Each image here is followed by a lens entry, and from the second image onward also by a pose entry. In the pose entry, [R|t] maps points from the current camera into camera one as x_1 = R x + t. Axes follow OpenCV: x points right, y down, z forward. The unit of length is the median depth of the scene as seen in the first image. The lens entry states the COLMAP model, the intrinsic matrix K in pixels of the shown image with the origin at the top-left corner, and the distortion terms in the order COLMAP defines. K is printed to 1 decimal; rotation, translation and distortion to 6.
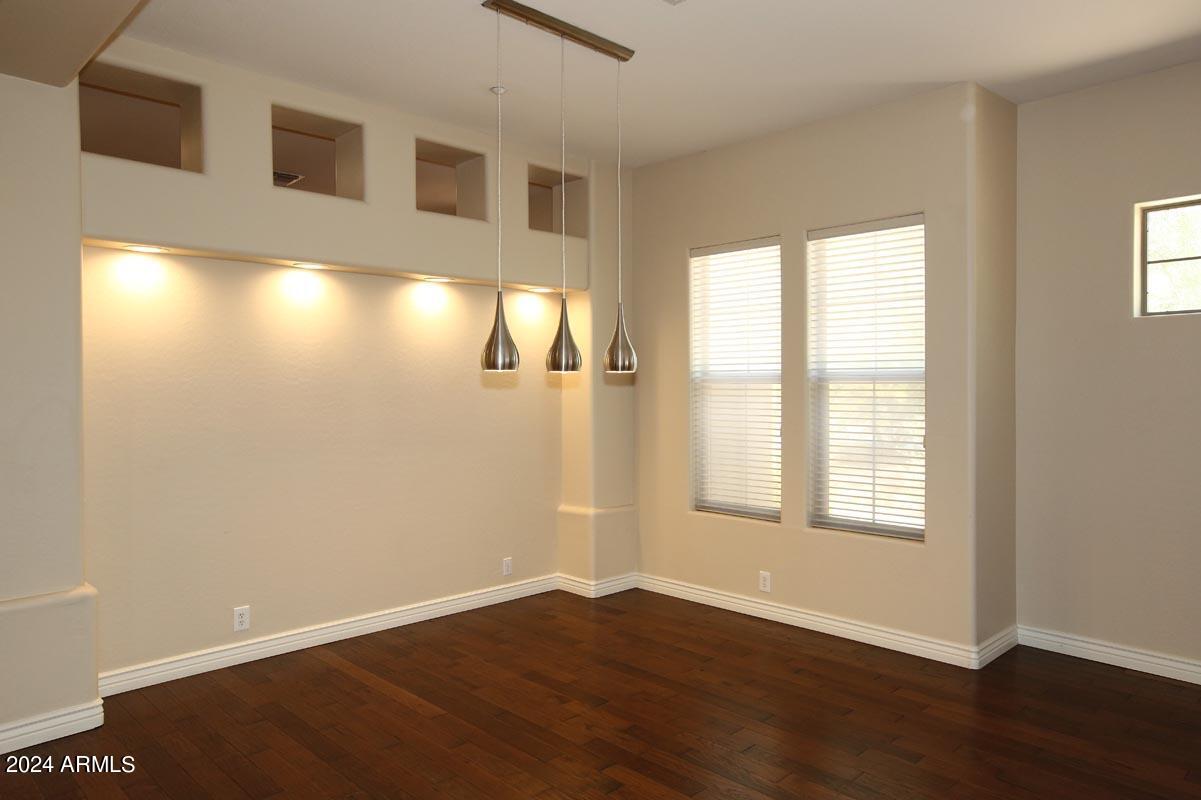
lens RADIAL K [[859.5, 0, 601.8], [0, 859.5, 365.0], [0, 0, 1]] dist [-0.001428, -0.000208]
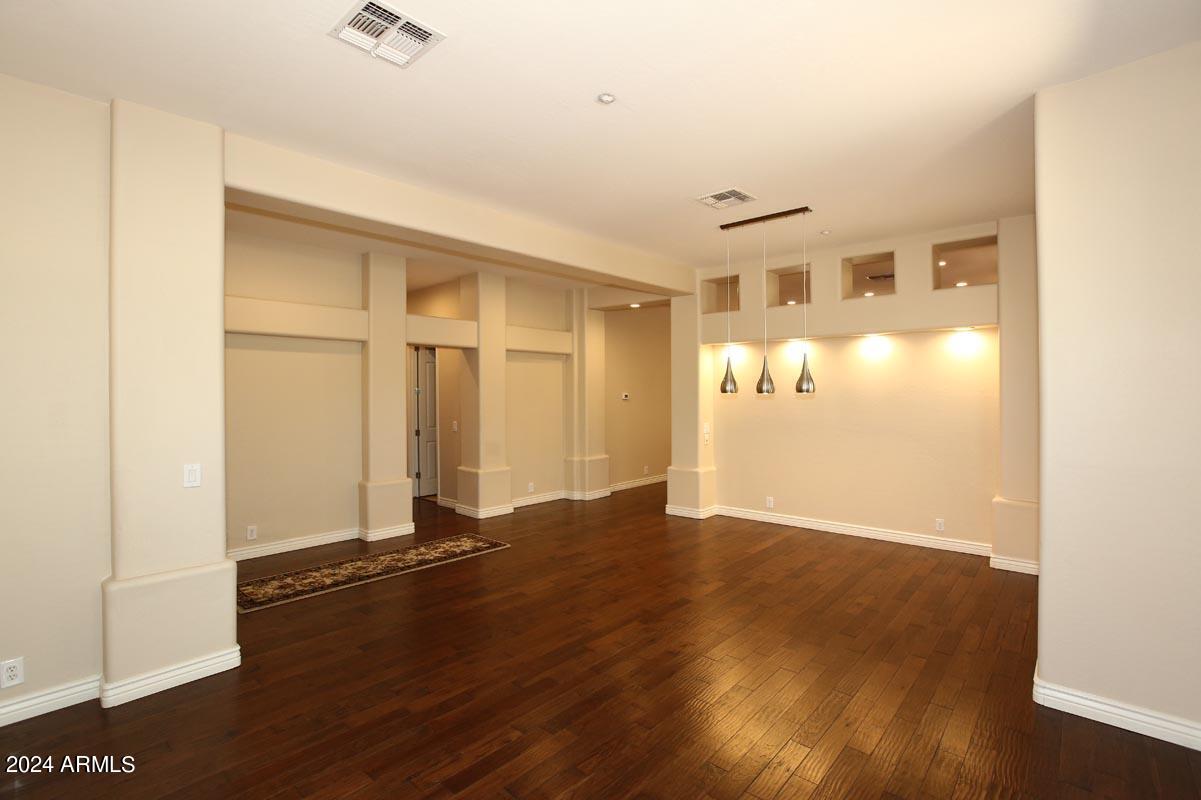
lens RADIAL K [[552.6, 0, 604.8], [0, 552.6, 383.8], [0, 0, 1]] dist [0.051708, 0.000084]
pose [[0.083831, -0.014650, -0.996372, 1.089651], [0.011305, 0.999842, -0.013750, -0.001368], [0.996416, -0.010111, 0.083984, 0.485506]]
